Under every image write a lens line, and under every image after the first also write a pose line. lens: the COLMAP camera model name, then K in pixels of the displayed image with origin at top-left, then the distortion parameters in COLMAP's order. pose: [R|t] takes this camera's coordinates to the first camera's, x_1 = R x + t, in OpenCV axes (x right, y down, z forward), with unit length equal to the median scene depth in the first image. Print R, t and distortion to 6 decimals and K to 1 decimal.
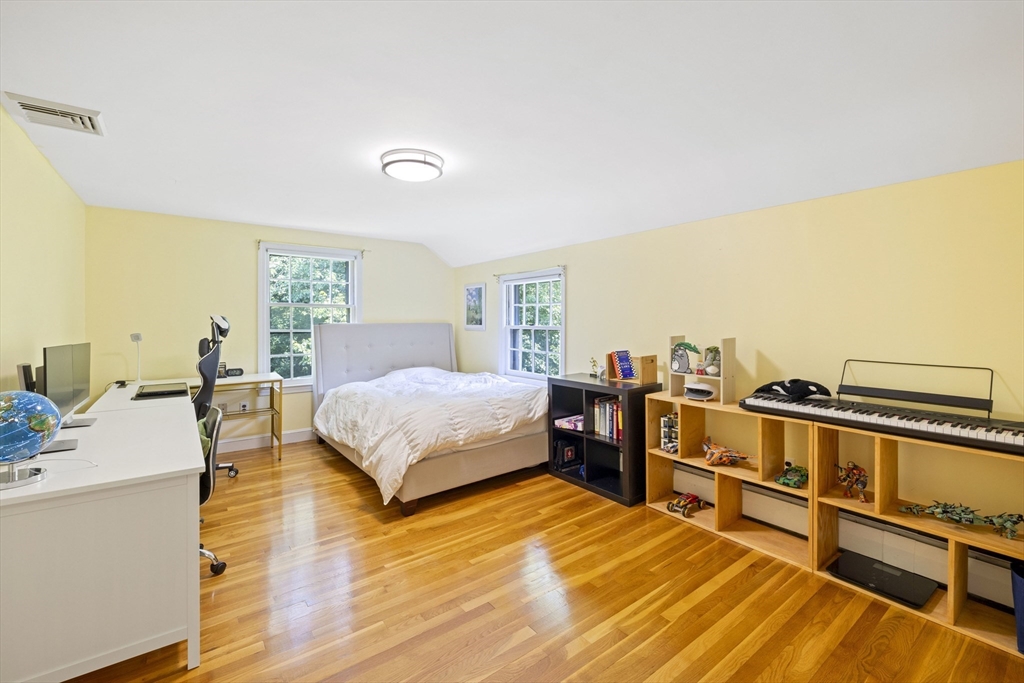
lens RADIAL K [[439.0, 0, 510.9], [0, 439.0, 322.1], [0, 0, 1]] dist [0.001273, -0.000003]
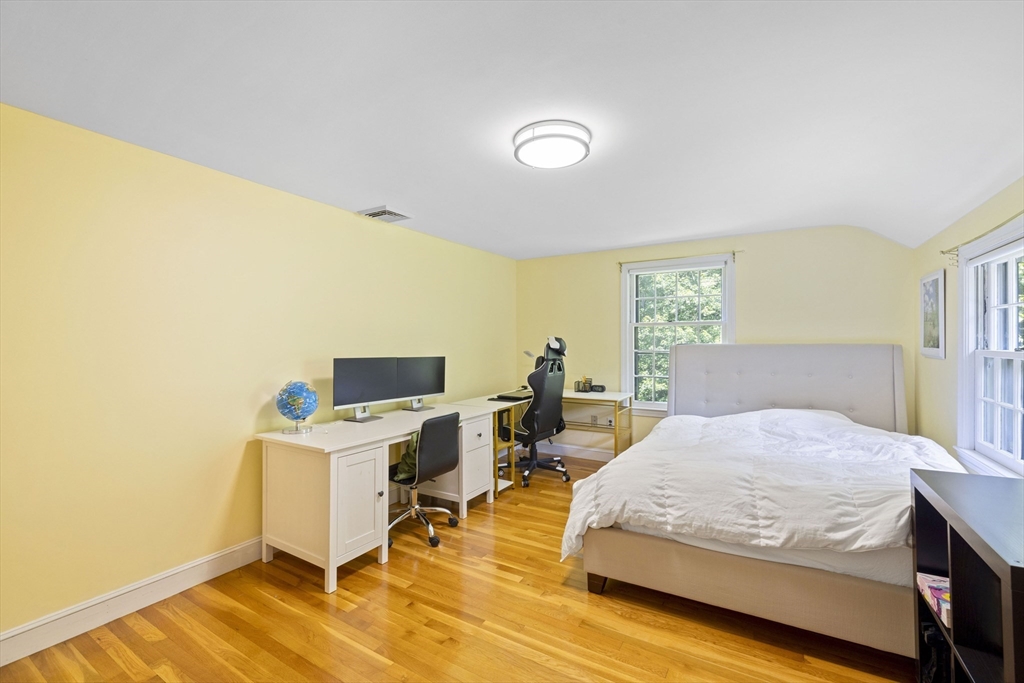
lens RADIAL K [[439.0, 0, 511.3], [0, 439.0, 342.5], [0, 0, 1]] dist [0.001273, -0.000003]
pose [[0.365391, 0.002615, -0.930851, 0.379298], [-0.000067, 0.999996, 0.002783, -0.003294], [0.930854, -0.000954, 0.365390, 0.504143]]
